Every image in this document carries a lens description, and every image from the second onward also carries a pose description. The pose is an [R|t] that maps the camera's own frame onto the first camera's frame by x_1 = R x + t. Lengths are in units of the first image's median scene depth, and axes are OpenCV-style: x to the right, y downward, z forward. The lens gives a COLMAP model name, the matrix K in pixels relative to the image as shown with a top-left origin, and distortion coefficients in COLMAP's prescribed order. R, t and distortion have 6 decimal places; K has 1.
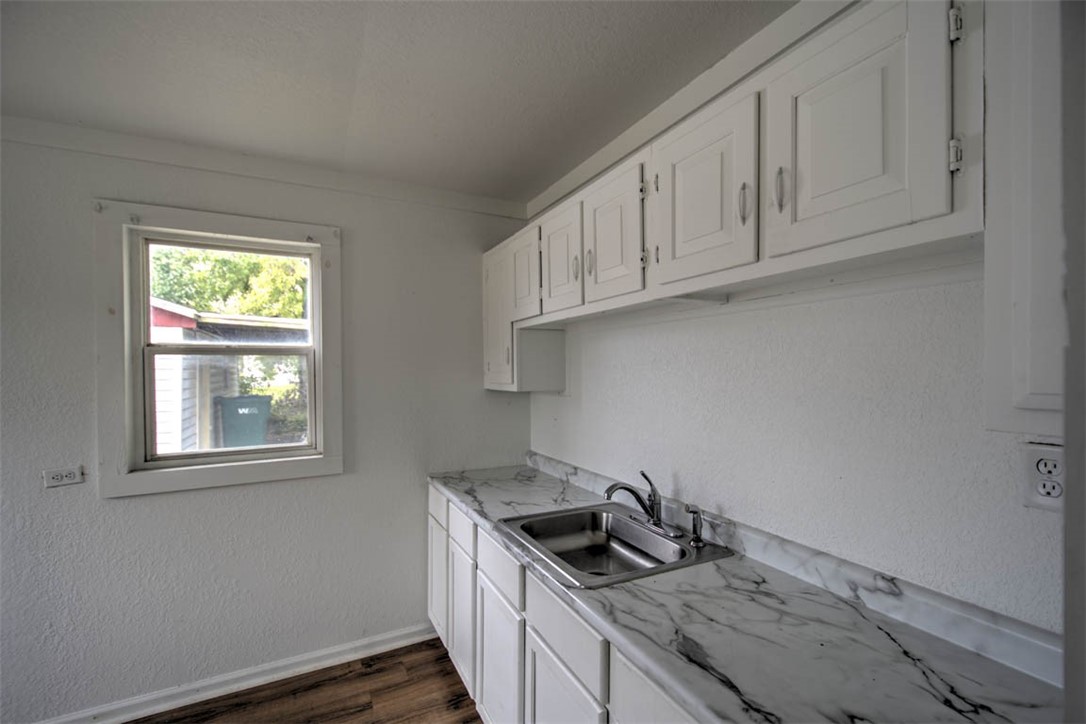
lens RADIAL K [[463.1, 0, 543.6], [0, 463.1, 365.1], [0, 0, 1]] dist [0.005181, -0.004470]
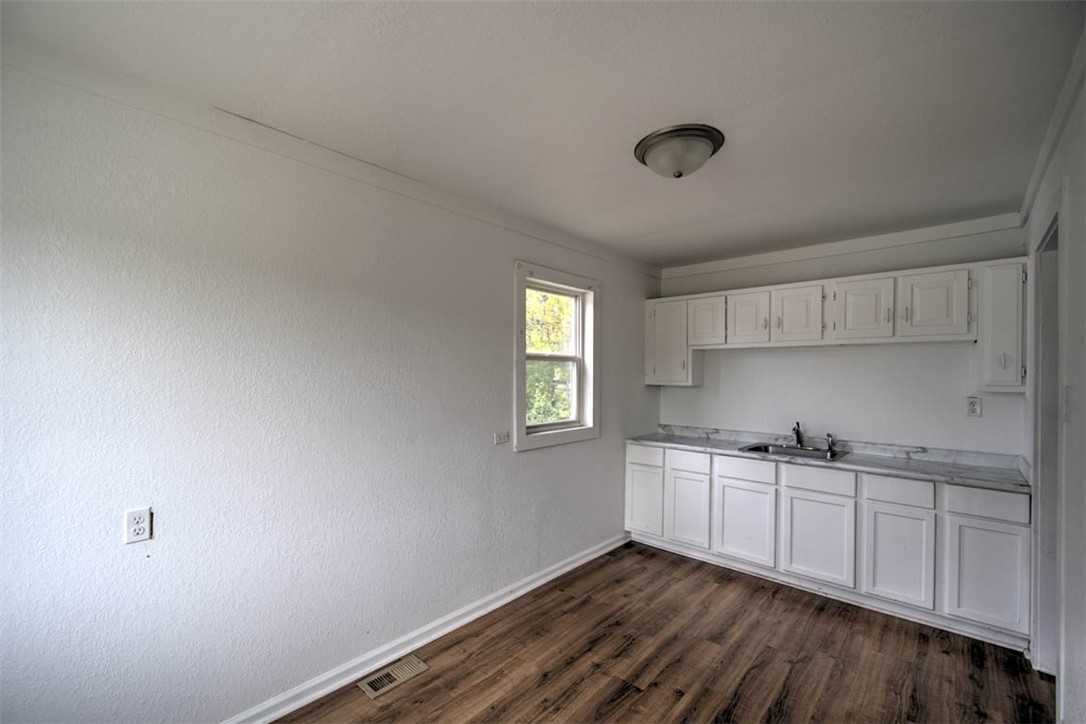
lens RADIAL K [[463.1, 0, 539.1], [0, 463.1, 365.9], [0, 0, 1]] dist [0.005181, -0.004470]
pose [[0.933348, 0.021422, 0.358332, -1.513777], [-0.019524, 0.999770, -0.008914, 0.011943], [-0.358440, 0.001324, 0.933552, -0.510609]]
